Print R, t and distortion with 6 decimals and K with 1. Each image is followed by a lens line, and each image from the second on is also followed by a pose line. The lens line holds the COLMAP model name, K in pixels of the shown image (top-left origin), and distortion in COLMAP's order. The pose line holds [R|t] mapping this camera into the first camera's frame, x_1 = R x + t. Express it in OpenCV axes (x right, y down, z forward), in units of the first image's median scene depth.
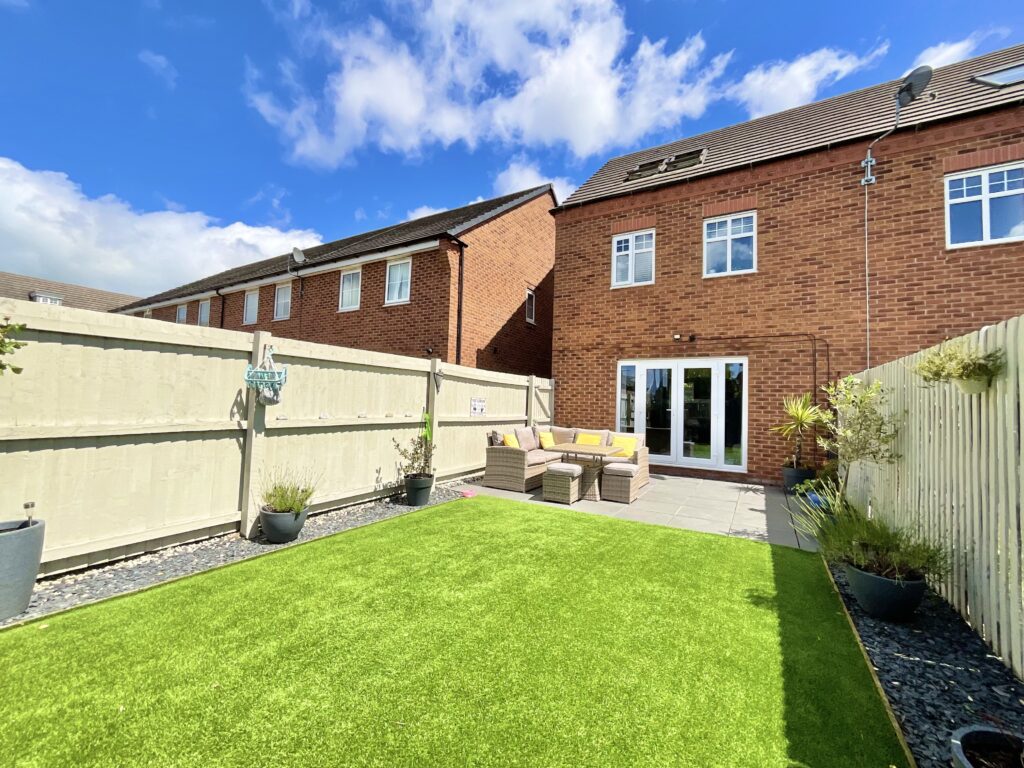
lens RADIAL K [[417.0, 0, 512.0], [0, 417.0, 384.0], [0, 0, 1]] dist [-0.004653, 0.000288]
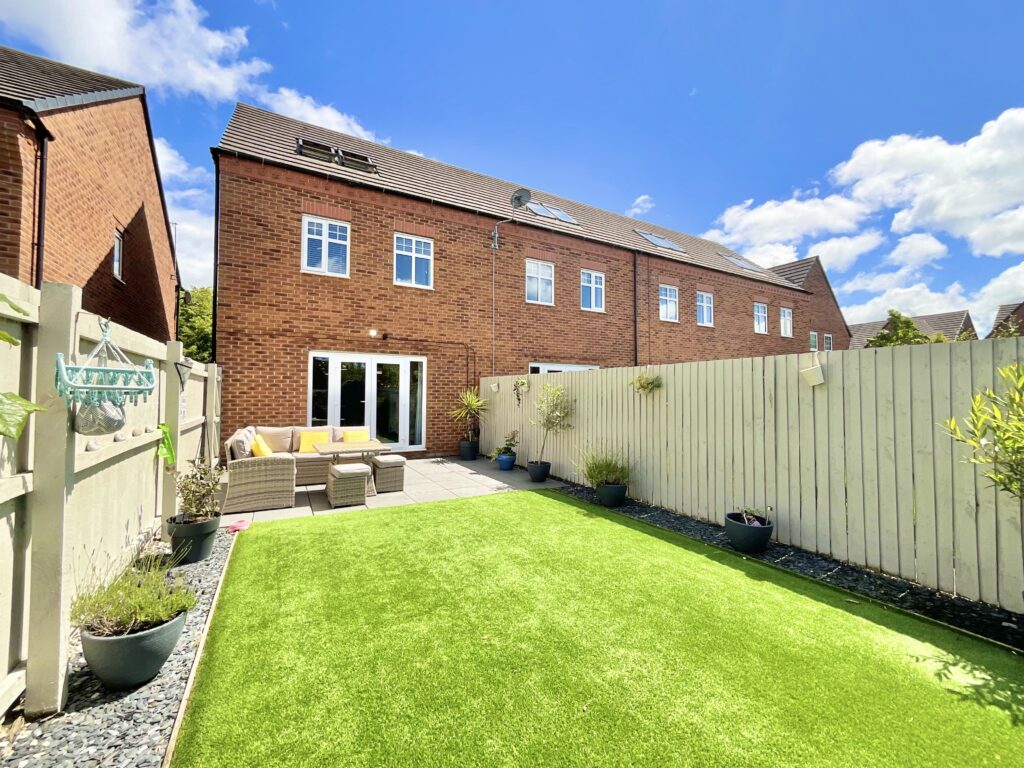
lens RADIAL K [[417.0, 0, 512.0], [0, 417.0, 384.0], [0, 0, 1]] dist [-0.004653, 0.000288]
pose [[0.499628, -0.001348, 0.866239, -0.380461], [-0.033336, 0.999228, 0.020783, -0.018862], [-0.865599, -0.039261, 0.499197, 0.152982]]
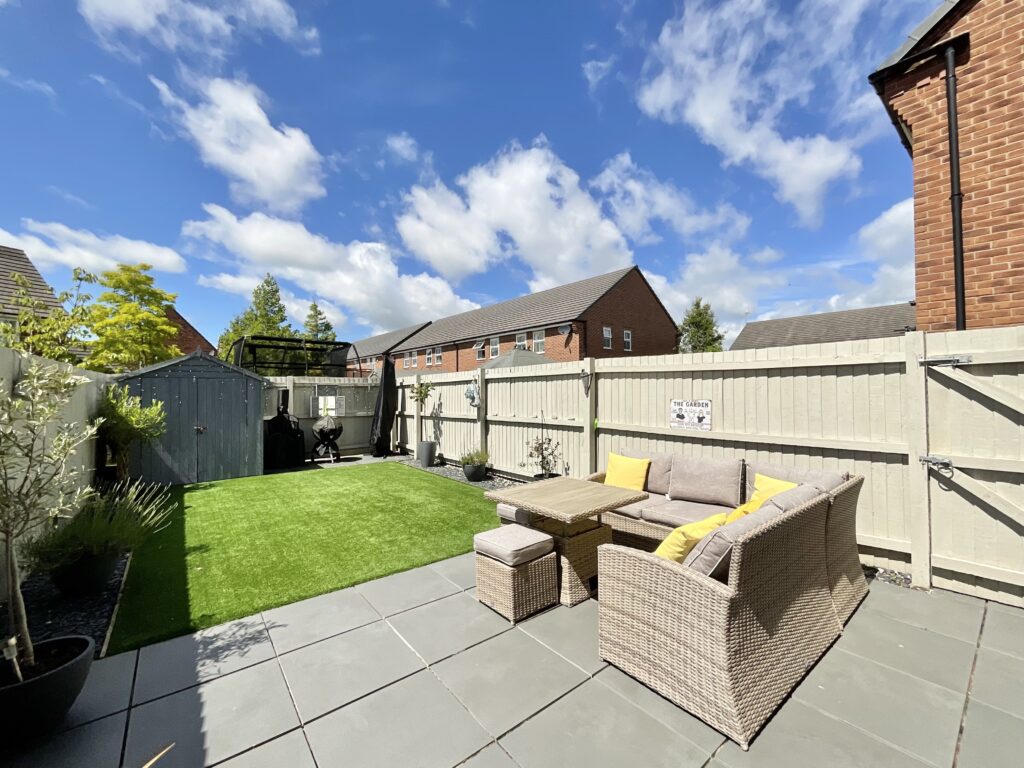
lens RADIAL K [[417.0, 0, 512.0], [0, 417.0, 384.0], [0, 0, 1]] dist [-0.004653, 0.000288]
pose [[-0.341670, -0.043940, -0.938792, 0.560542], [0.040346, 0.997300, -0.061362, 0.034869], [0.938954, -0.058842, -0.338975, 0.889362]]
